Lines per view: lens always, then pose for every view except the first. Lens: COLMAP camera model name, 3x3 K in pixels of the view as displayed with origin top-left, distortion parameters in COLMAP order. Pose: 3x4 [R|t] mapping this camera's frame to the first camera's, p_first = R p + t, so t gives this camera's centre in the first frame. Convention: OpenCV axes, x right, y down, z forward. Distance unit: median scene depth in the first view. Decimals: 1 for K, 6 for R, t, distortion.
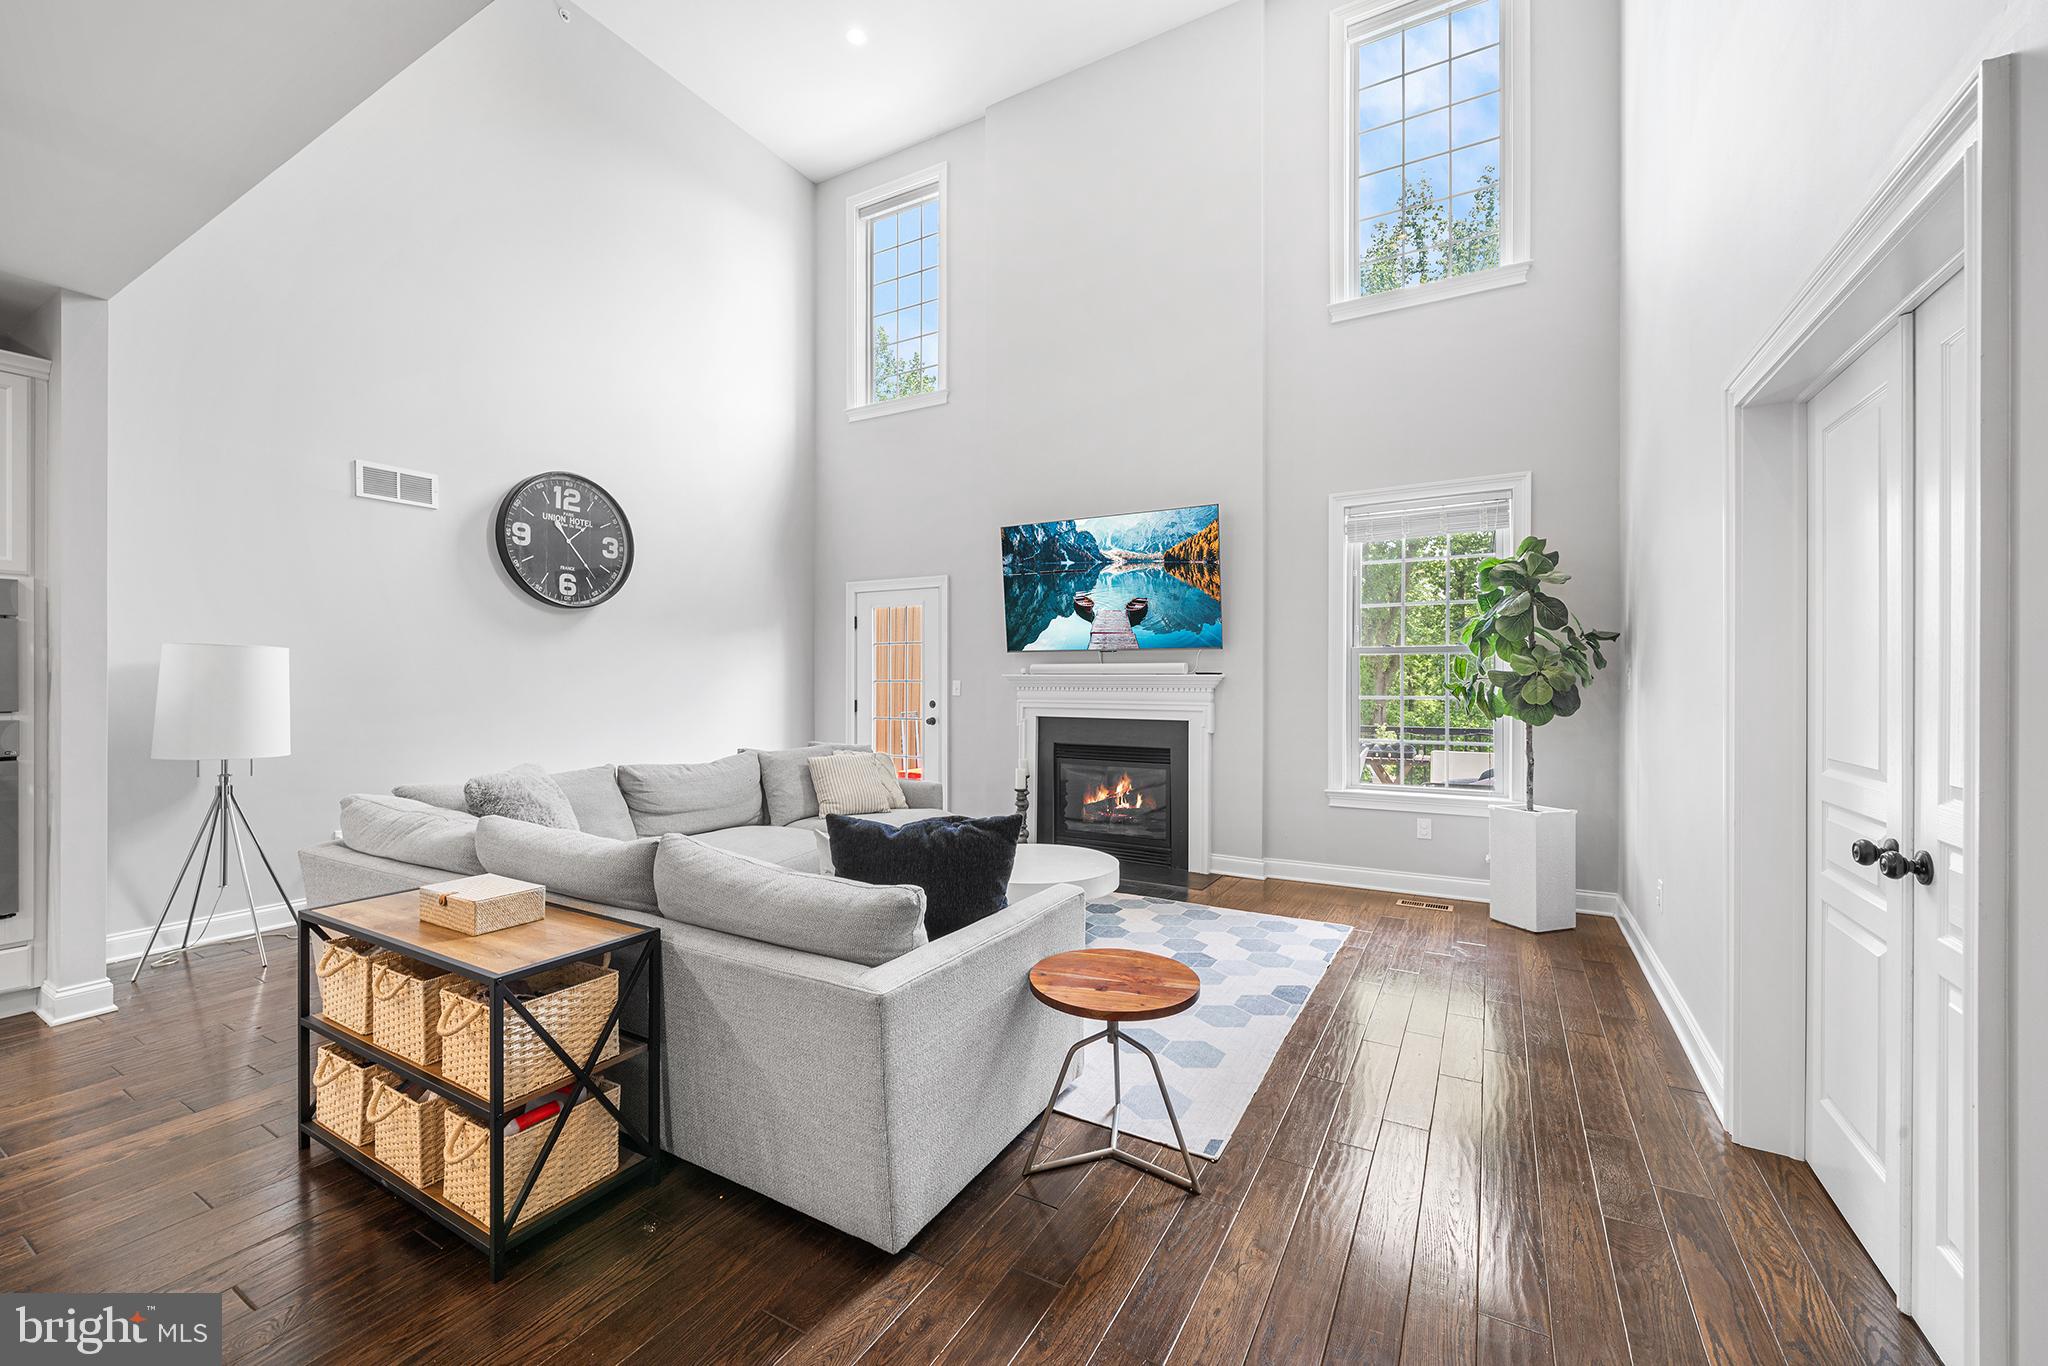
lens RADIAL K [[811.6, 0, 1028.8], [0, 811.6, 680.1], [0, 0, 1]] dist [-0.006860, 0.000332]
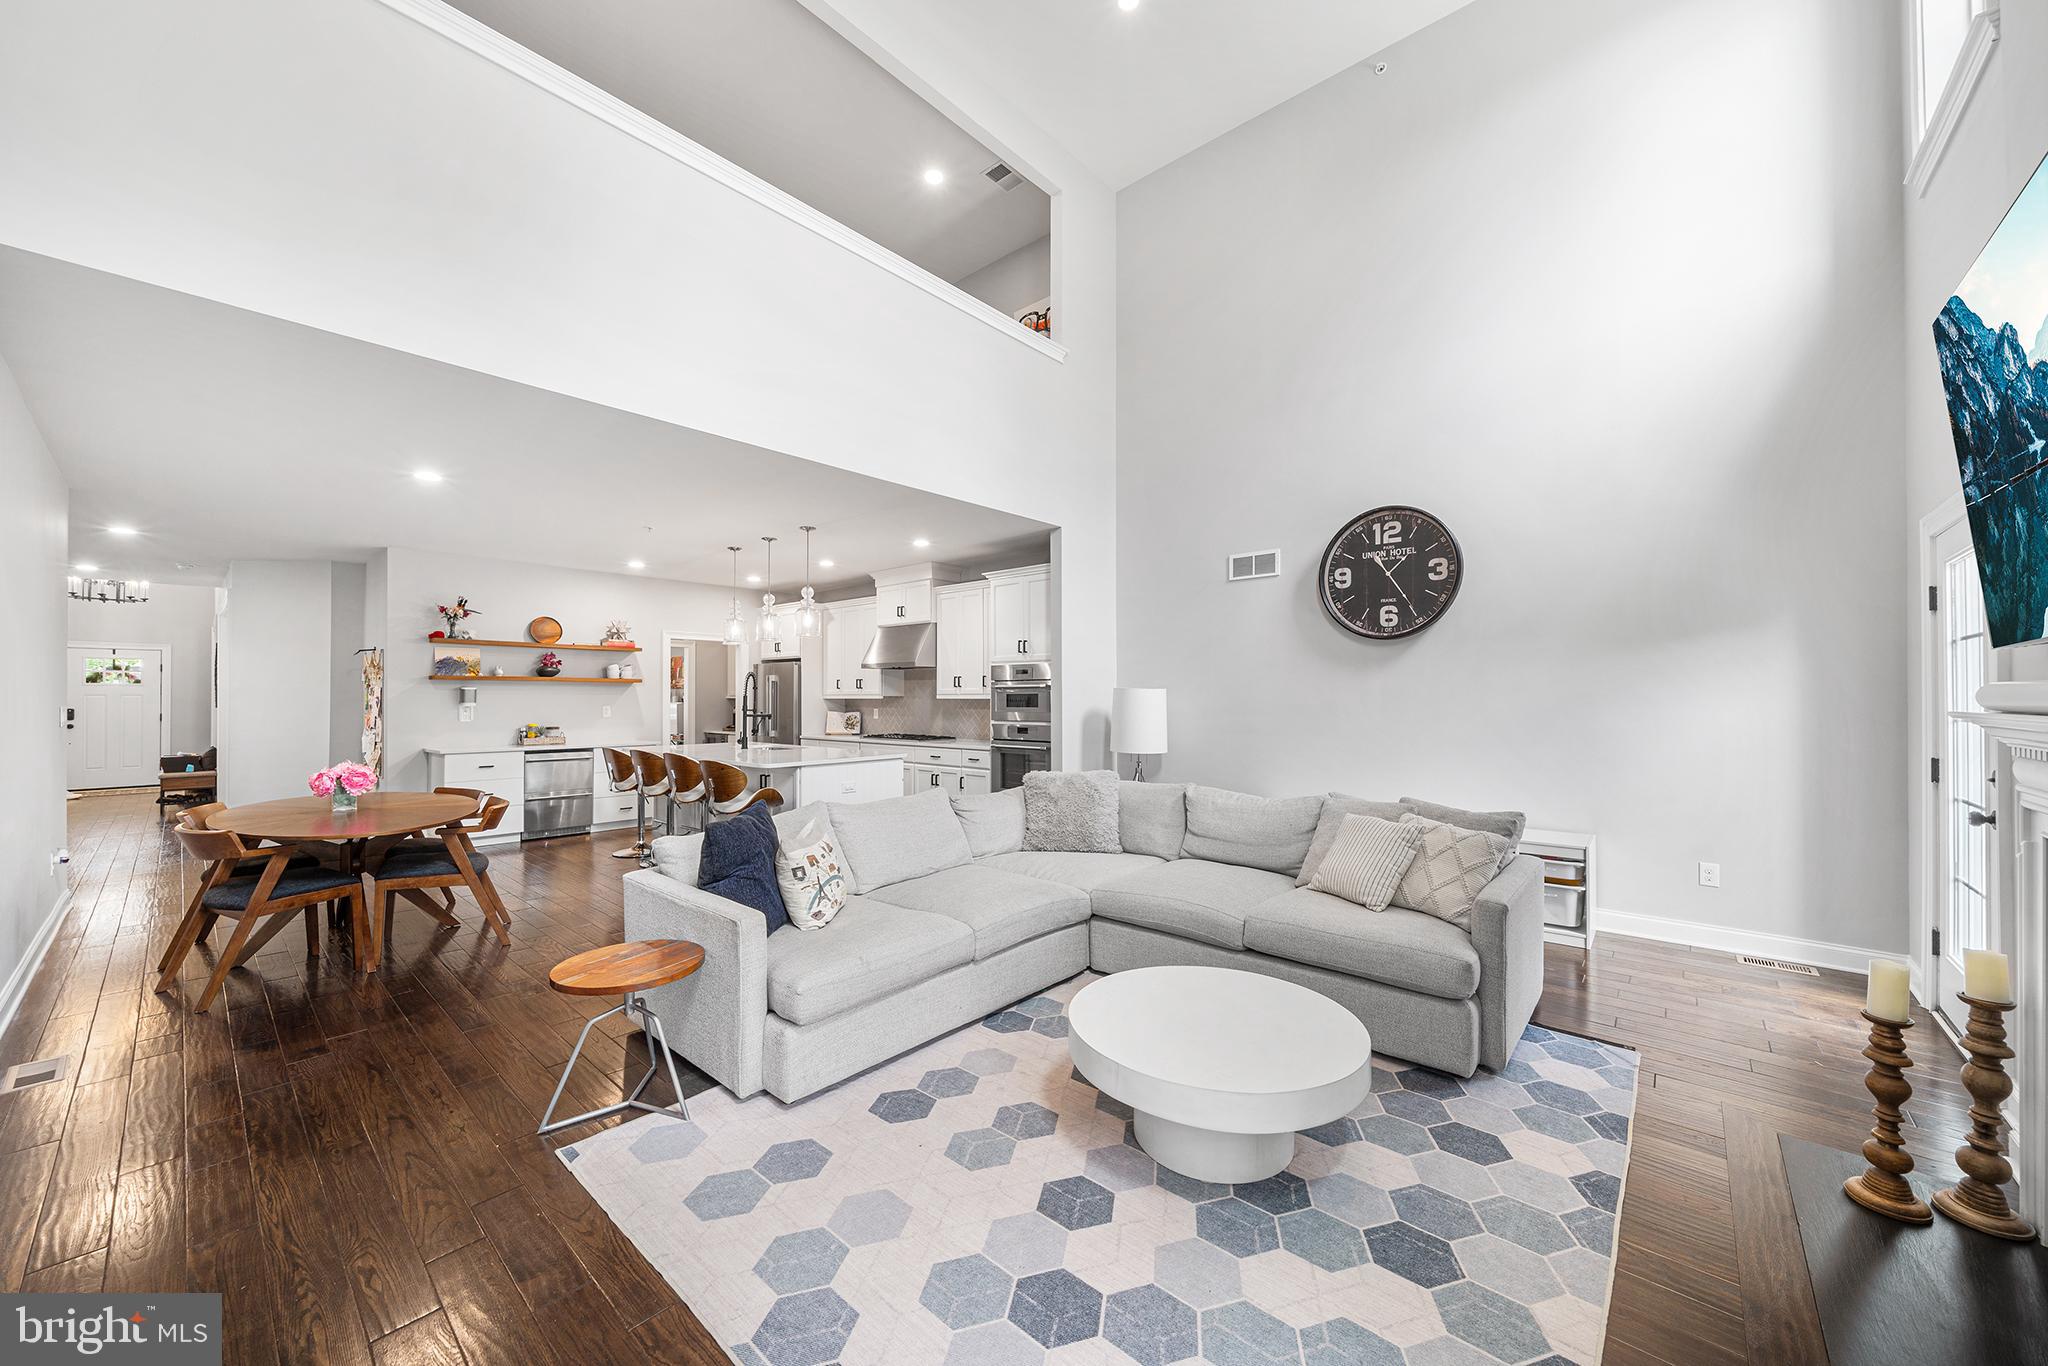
lens RADIAL K [[750.7, 0, 1015.8], [0, 750.7, 687.1], [0, 0, 1]] dist [-0.004916, 0.001011]
pose [[-0.212649, -0.015490, -0.977006, 0.453433], [-0.000560, 0.999876, -0.015731, -0.013876], [0.977129, -0.002798, -0.212631, 0.746563]]
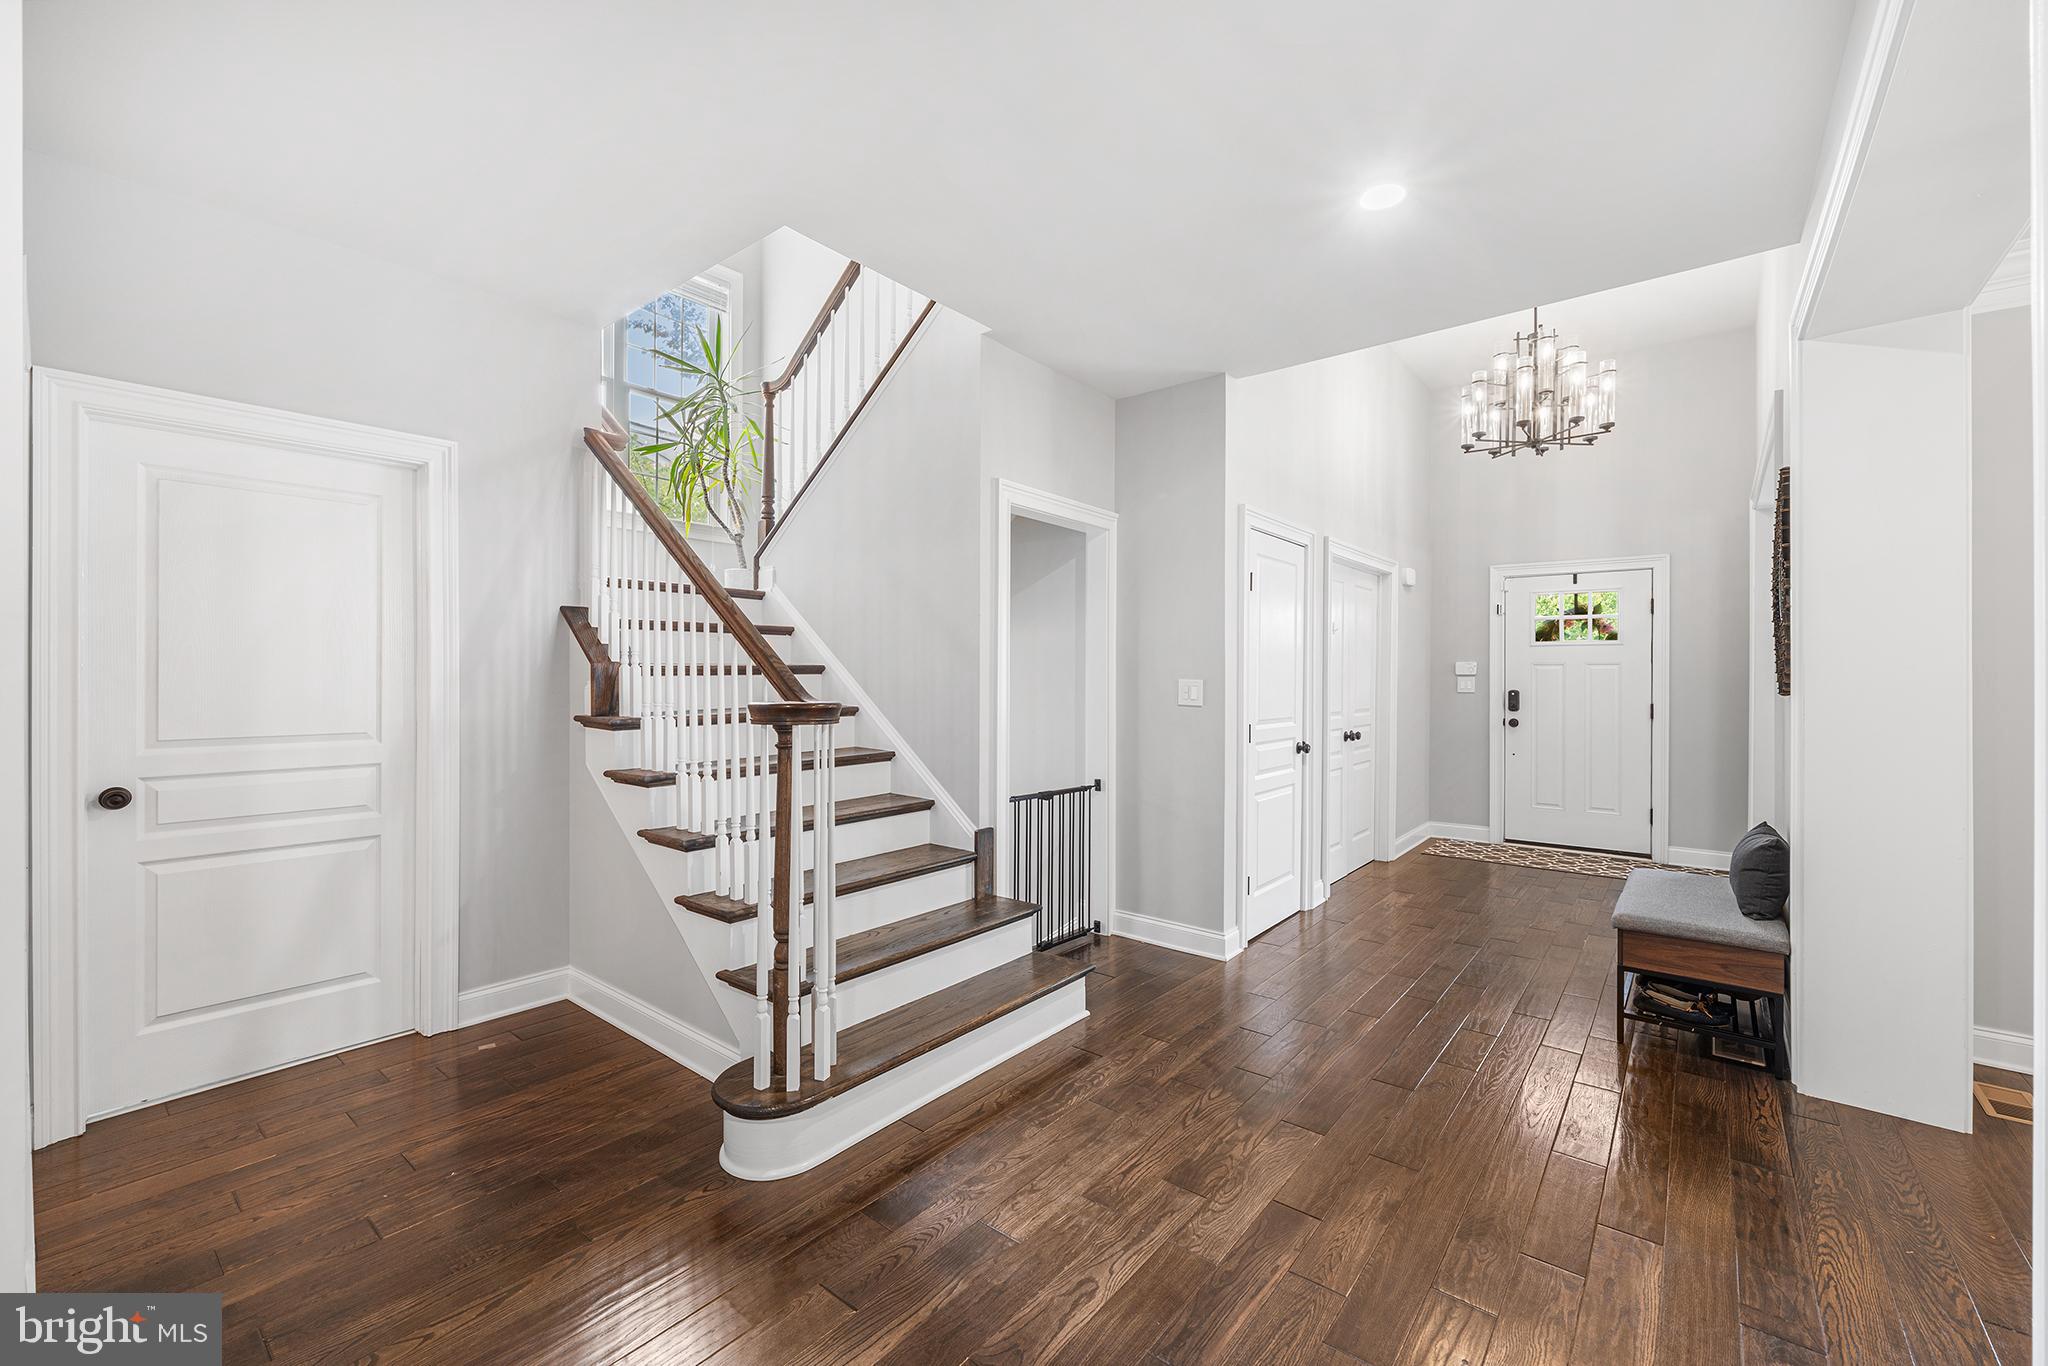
lens RADIAL K [[811.6, 0, 1034.4], [0, 811.6, 677.9], [0, 0, 1]] dist [-0.006860, 0.000332]
pose [[-0.985091, -0.002104, 0.172019, -0.447720], [-0.002412, 0.999996, -0.001585, -0.000650], [-0.172015, -0.001977, -0.985092, -0.827429]]
